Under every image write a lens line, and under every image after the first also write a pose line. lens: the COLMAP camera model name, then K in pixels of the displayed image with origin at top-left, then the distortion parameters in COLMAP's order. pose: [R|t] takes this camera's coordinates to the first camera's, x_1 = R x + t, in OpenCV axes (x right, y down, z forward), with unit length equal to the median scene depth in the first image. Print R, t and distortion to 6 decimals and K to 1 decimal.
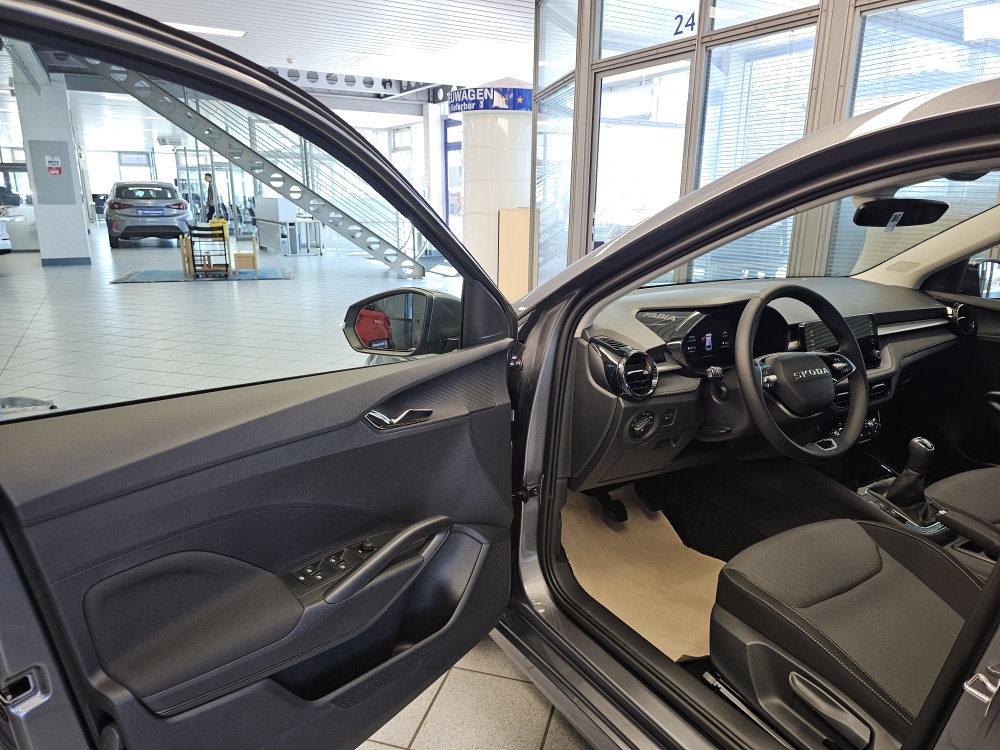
lens RADIAL K [[693.2, 0, 497.9], [0, 693.2, 407.8], [0, 0, 1]] dist [0.051365, -0.061676]
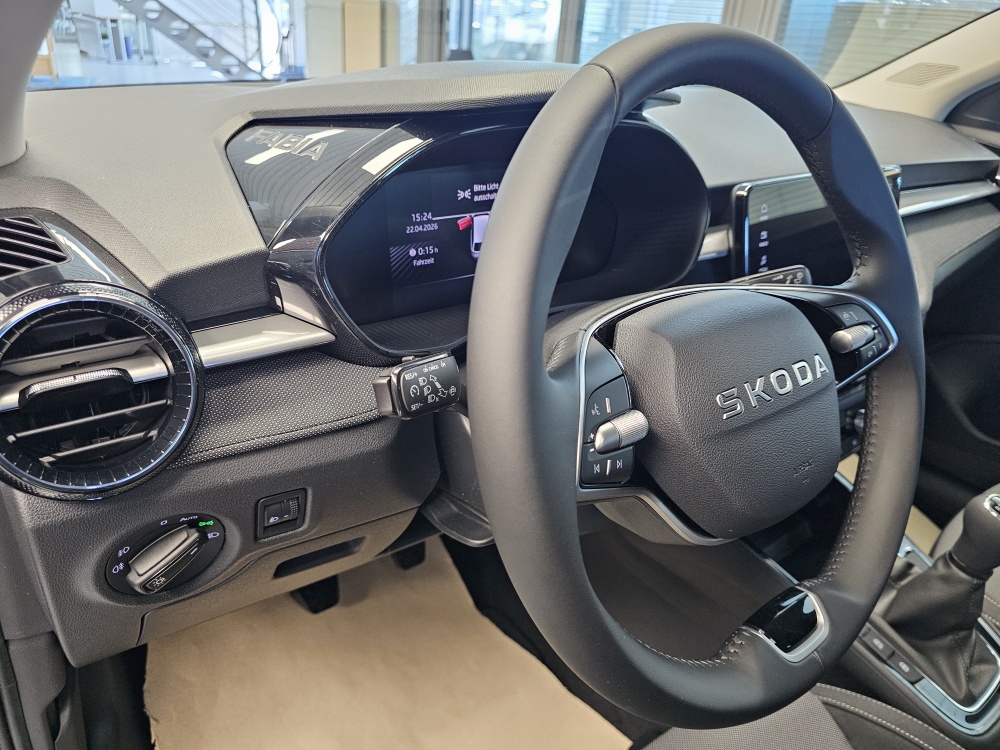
lens RADIAL K [[687.9, 0, 500.0], [0, 687.9, 375.0], [0, 0, 1]] dist [0.059384, -0.070243]
pose [[0.991138, 0.001462, 0.132828, 0.294883], [-0.024524, 0.984765, 0.172153, -0.092107], [-0.130552, -0.173885, 0.976074, 0.722464]]
